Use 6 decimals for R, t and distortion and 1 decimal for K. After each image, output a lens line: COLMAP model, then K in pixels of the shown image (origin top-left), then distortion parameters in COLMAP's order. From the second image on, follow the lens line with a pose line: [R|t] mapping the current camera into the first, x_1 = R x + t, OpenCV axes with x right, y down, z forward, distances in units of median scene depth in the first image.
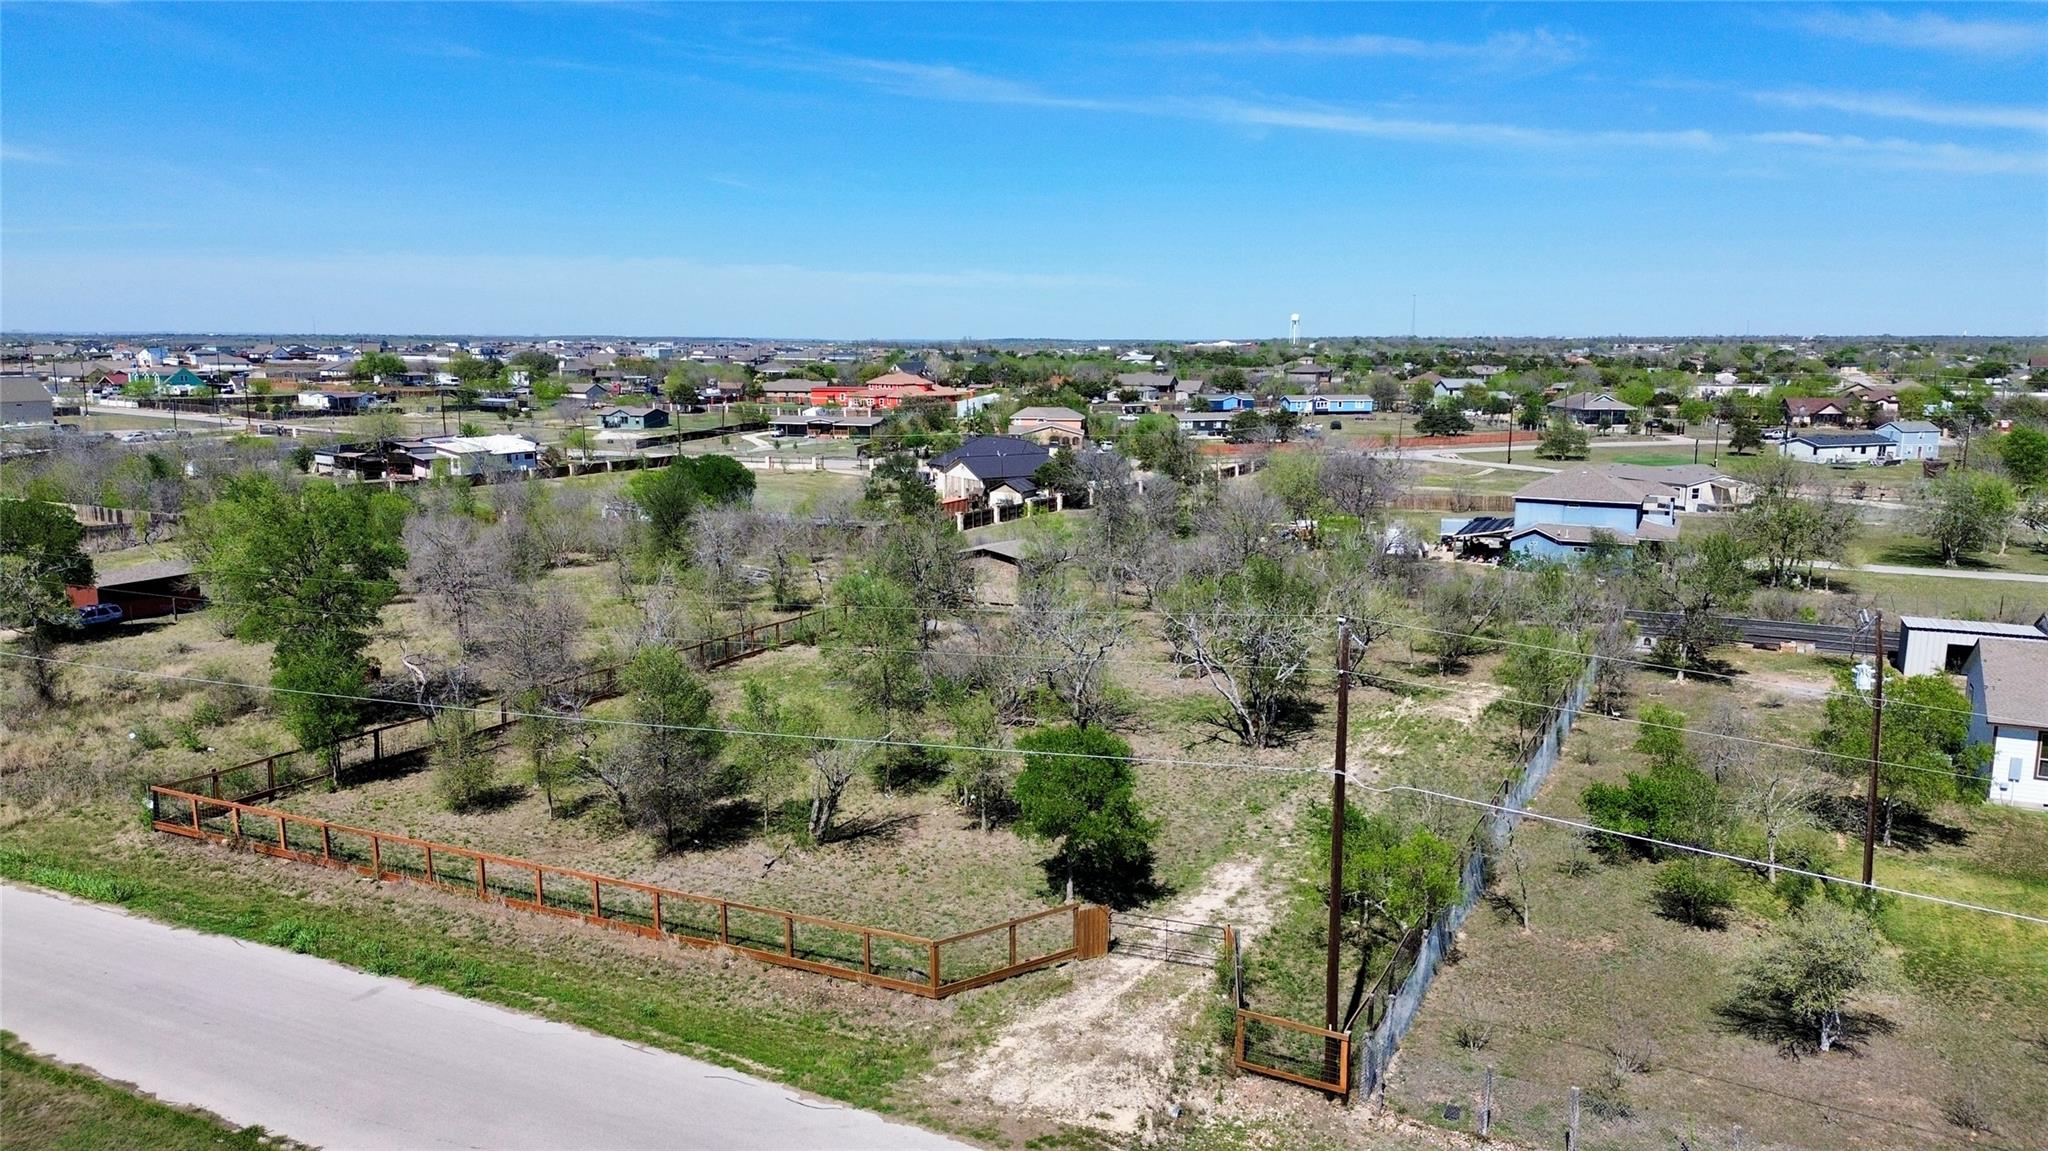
lens RADIAL K [[1443.9, 0, 1028.6], [0, 1443.9, 644.0], [0, 0, 1]] dist [0.049667, -0.043440]
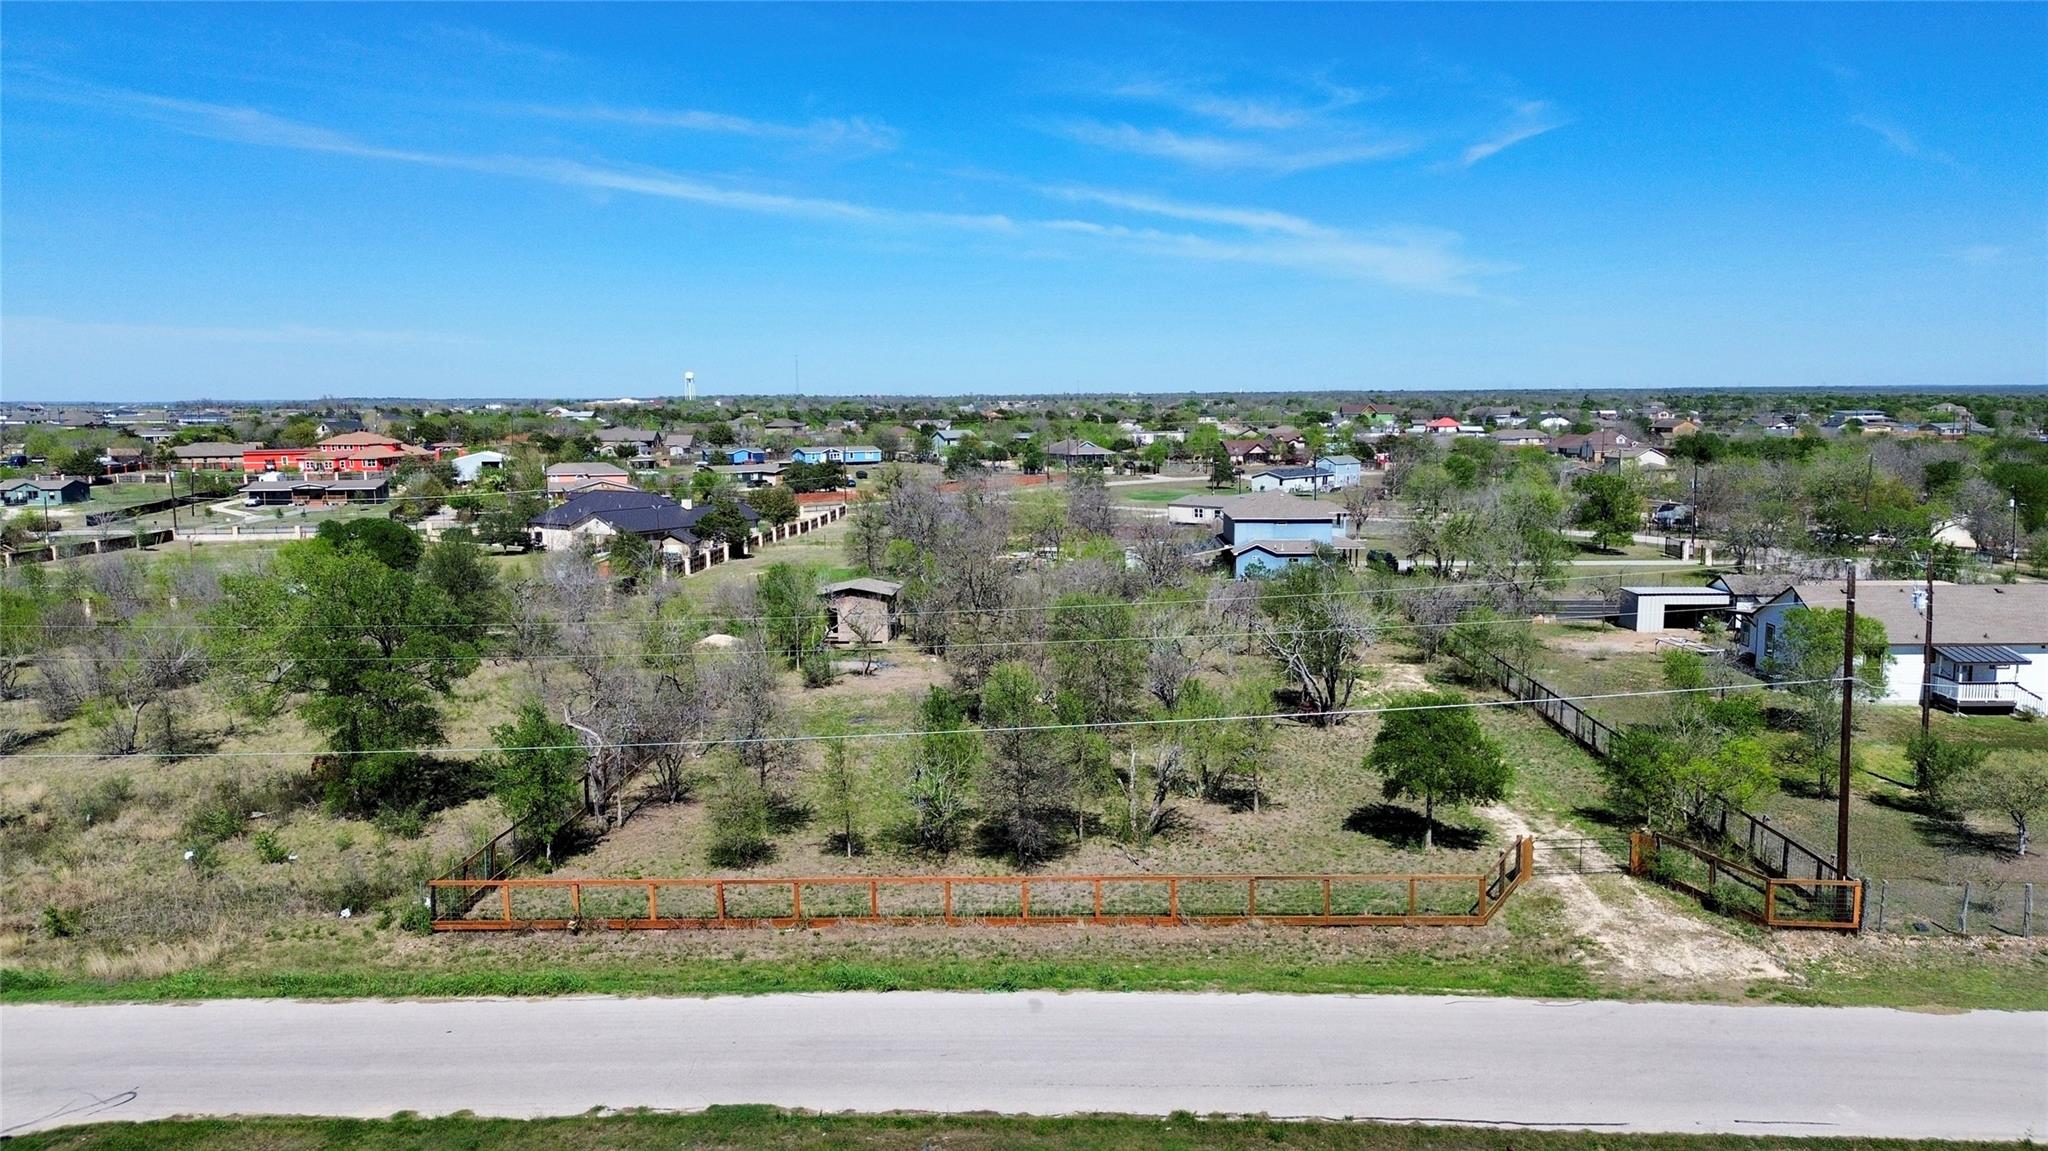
lens RADIAL K [[1443.9, 0, 1029.9], [0, 1443.9, 557.3], [0, 0, 1]] dist [0.049667, -0.043440]
pose [[0.912585, -0.055187, 0.405146, -0.191405], [0.094447, 0.992505, -0.077546, 0.002199], [-0.397830, 0.109032, 0.910957, 0.012390]]
